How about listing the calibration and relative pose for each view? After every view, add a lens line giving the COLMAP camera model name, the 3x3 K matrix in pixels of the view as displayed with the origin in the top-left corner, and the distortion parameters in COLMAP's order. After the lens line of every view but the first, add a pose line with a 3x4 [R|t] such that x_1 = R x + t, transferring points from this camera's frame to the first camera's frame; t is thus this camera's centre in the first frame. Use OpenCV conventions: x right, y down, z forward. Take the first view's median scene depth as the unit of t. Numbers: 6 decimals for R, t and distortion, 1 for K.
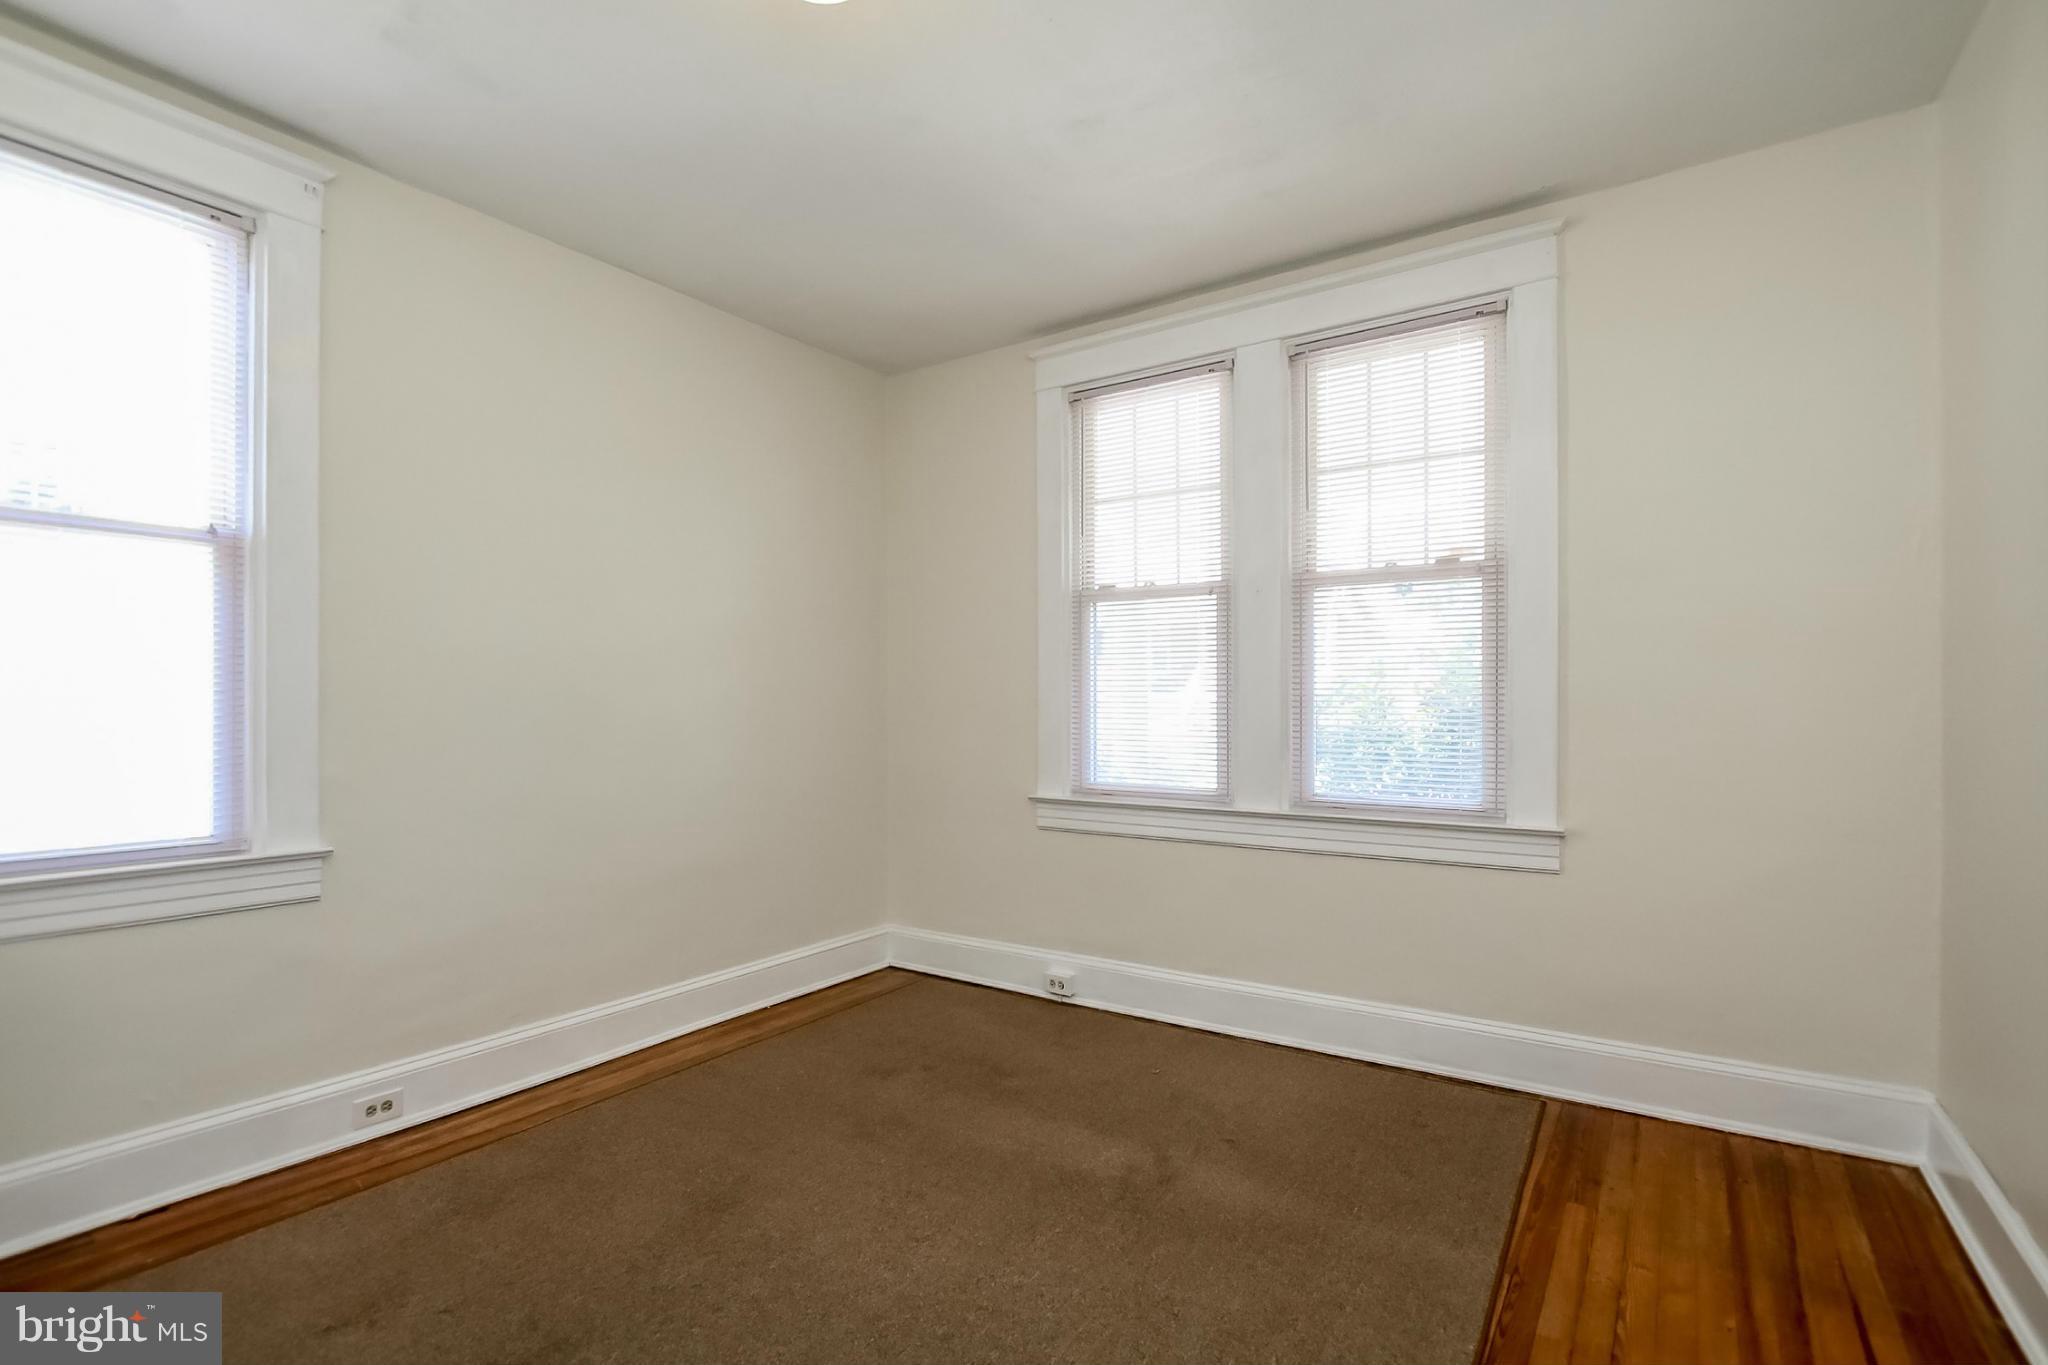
lens RADIAL K [[950.4, 0, 1024.9], [0, 950.4, 695.9], [0, 0, 1]] dist [-0.005915, 0.001652]
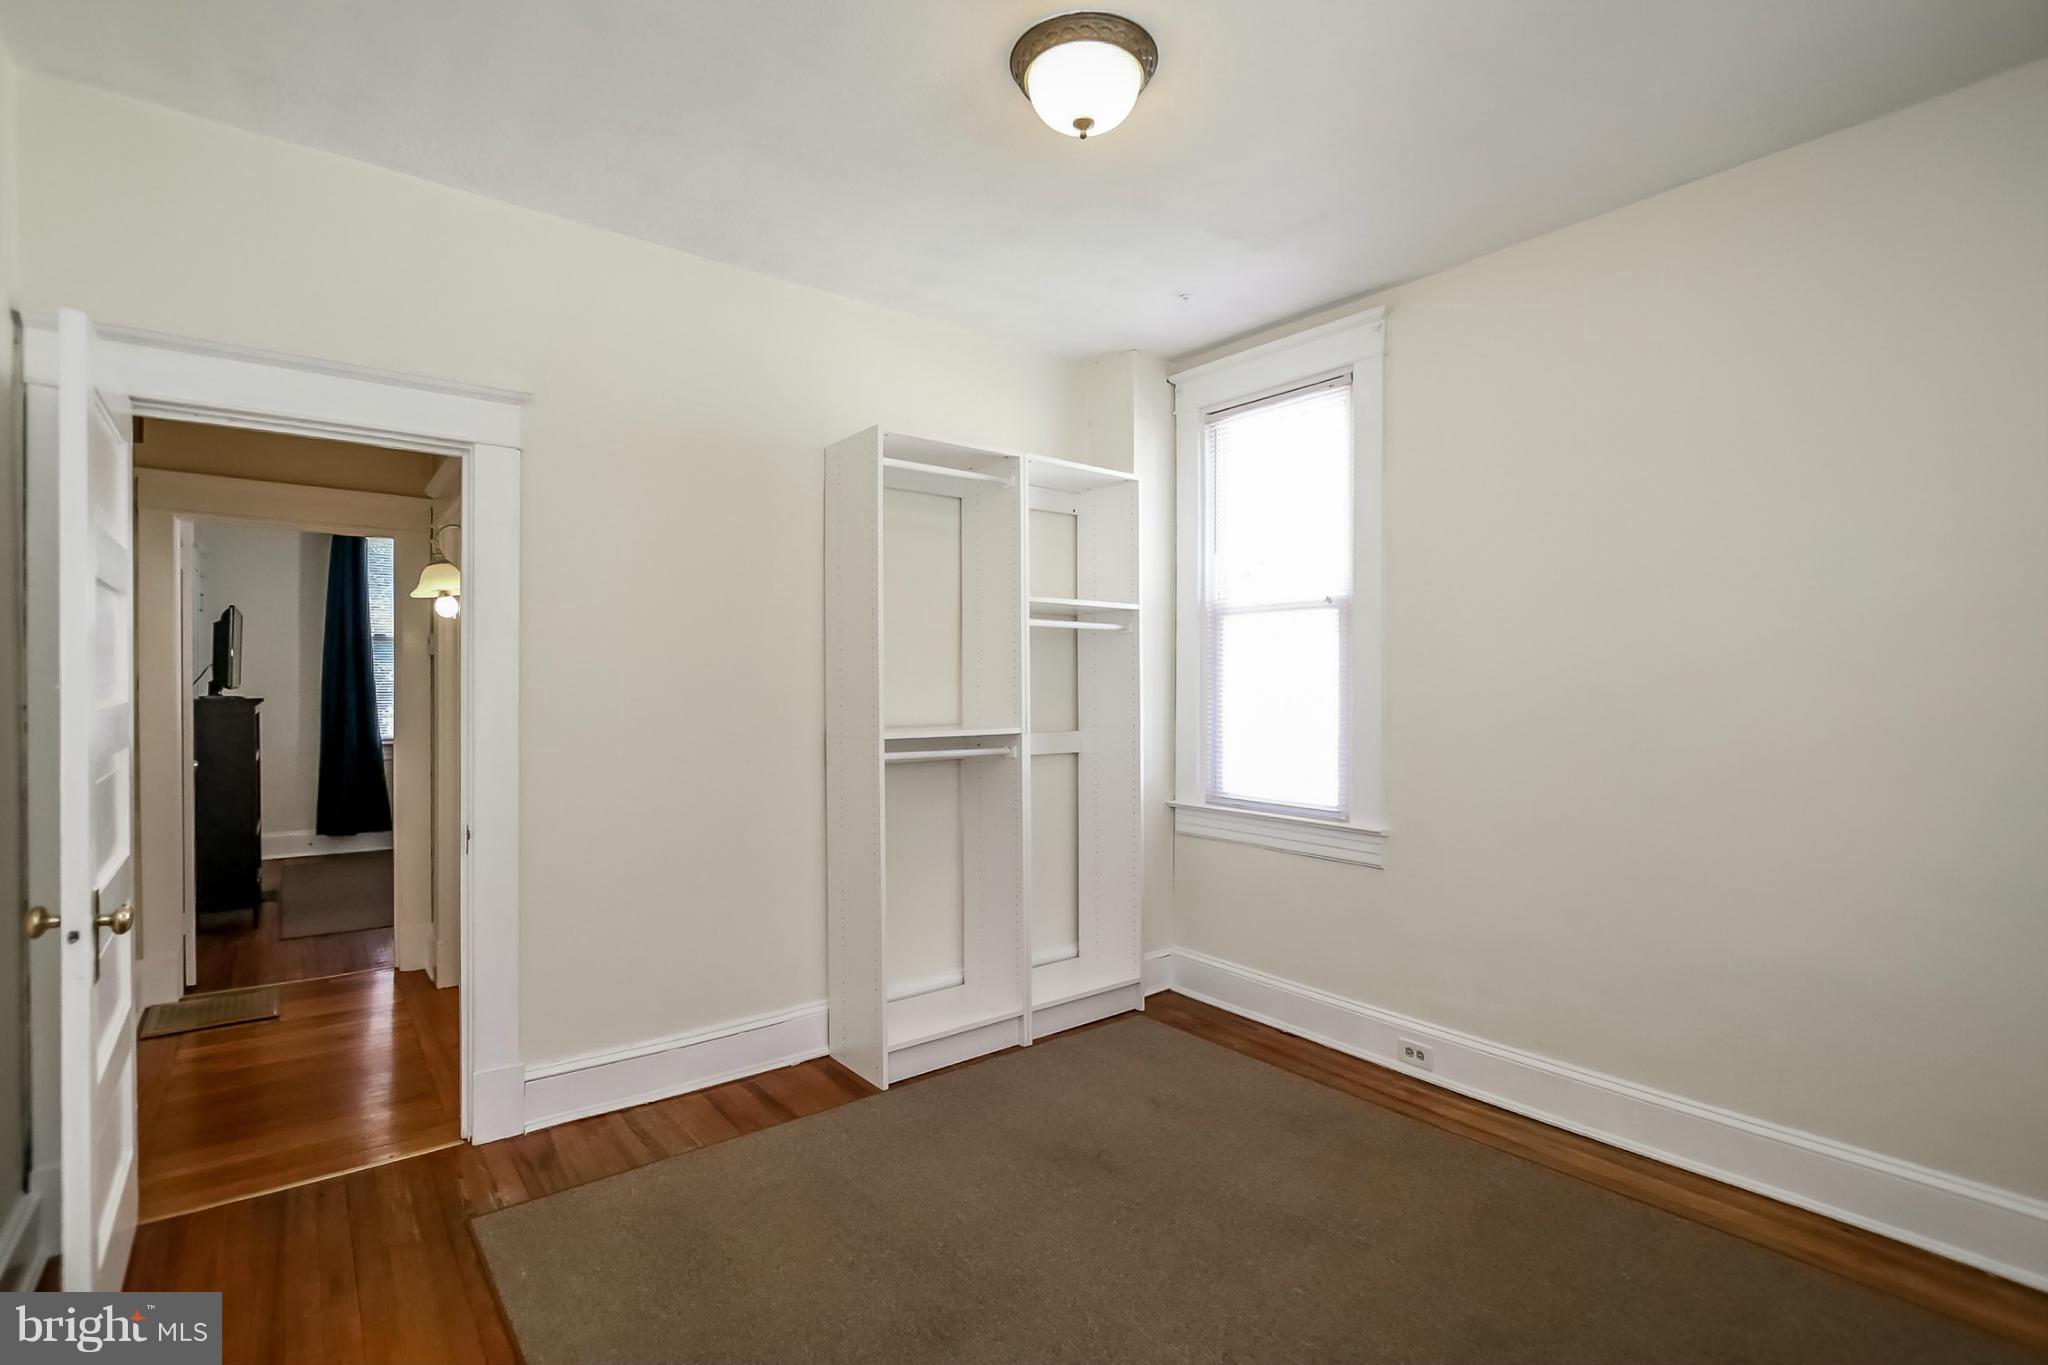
lens RADIAL K [[950.4, 0, 1022.7], [0, 950.4, 686.8], [0, 0, 1]] dist [-0.005915, 0.001652]
pose [[-0.284592, 0.000780, -0.958648, 0.628571], [0.000430, 1.000000, 0.000686, -0.035320], [0.958649, -0.000217, -0.284592, 0.869842]]
